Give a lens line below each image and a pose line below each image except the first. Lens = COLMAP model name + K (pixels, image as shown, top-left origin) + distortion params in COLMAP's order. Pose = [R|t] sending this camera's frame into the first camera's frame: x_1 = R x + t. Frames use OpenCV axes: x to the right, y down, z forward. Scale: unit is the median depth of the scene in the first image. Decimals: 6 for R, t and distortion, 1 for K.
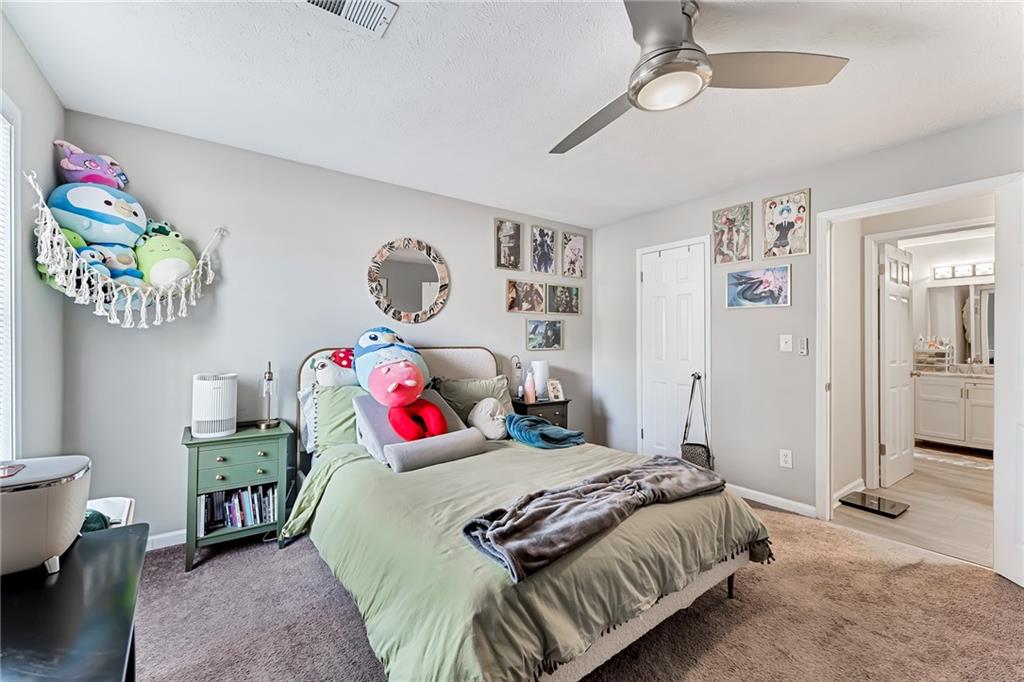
lens RADIAL K [[414.8, 0, 510.8], [0, 414.8, 332.8], [0, 0, 1]] dist [0.000525, 0.000130]
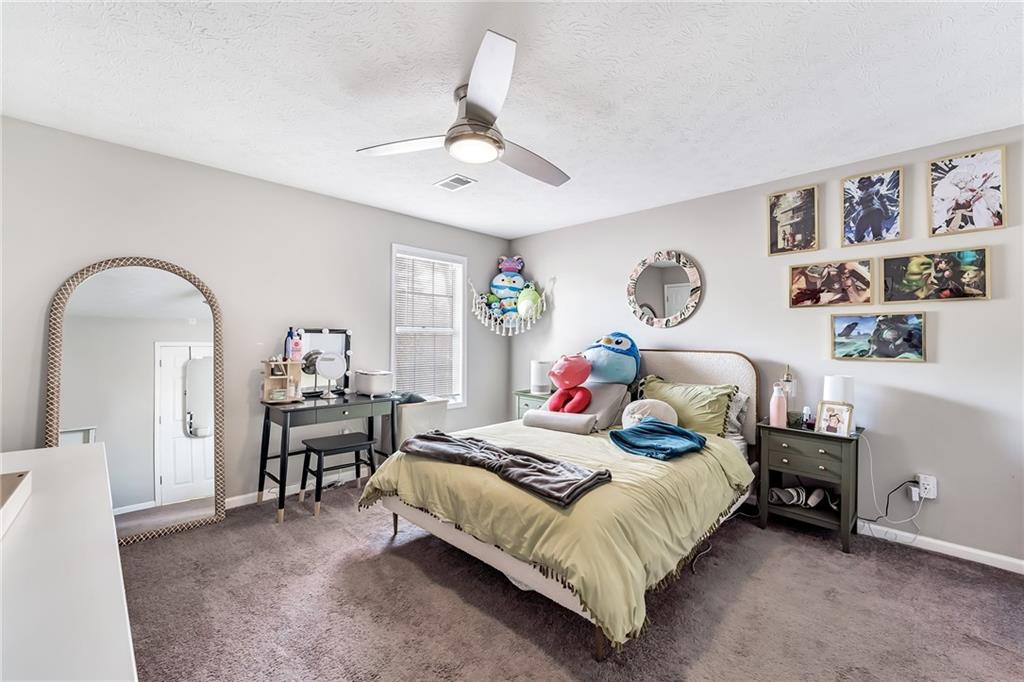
lens RADIAL K [[414.8, 0, 510.8], [0, 414.8, 332.8], [0, 0, 1]] dist [0.000525, 0.000130]
pose [[0.170219, -0.020911, -0.985184, 0.639388], [0.003662, 0.999781, -0.020588, 0.009087], [0.985400, -0.000103, 0.170258, 0.341433]]
